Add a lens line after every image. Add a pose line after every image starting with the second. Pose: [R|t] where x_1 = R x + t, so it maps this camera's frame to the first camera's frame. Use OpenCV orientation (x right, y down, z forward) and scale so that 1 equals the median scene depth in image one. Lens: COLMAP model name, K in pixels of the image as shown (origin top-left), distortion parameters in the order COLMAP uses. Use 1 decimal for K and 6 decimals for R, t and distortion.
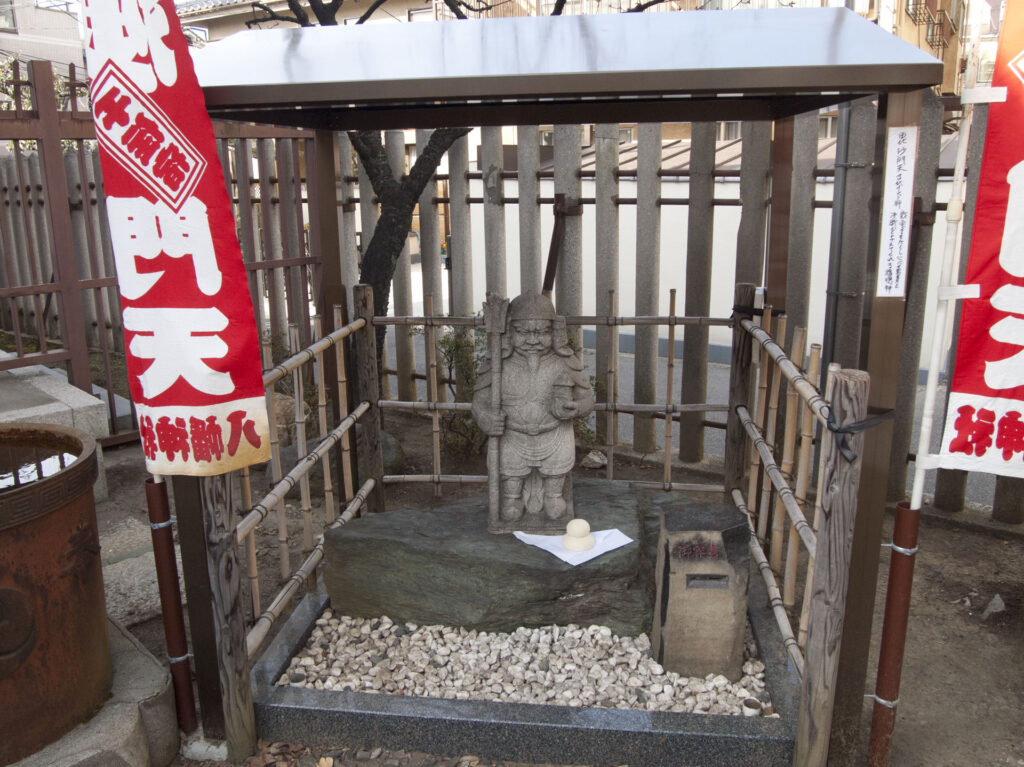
lens RADIAL K [[856.7, 0, 501.6], [0, 856.7, 378.9], [0, 0, 1]] dist [-0.056980, 0.008012]
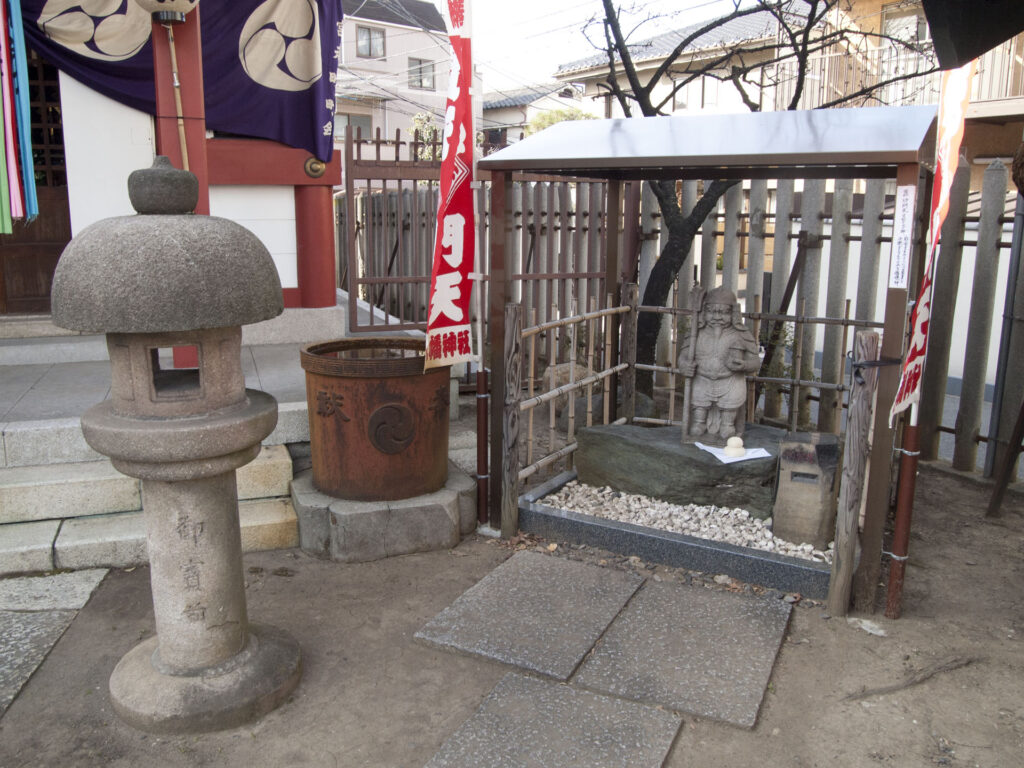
lens RADIAL K [[843.6, 0, 505.0], [0, 843.6, 378.7], [0, 0, 1]] dist [-0.083053, 0.052802]
pose [[0.915850, 0.100933, -0.388628, 0.281693], [-0.117628, 0.992869, -0.019339, 0.138288], [0.383905, 0.063425, 0.921192, -0.533881]]
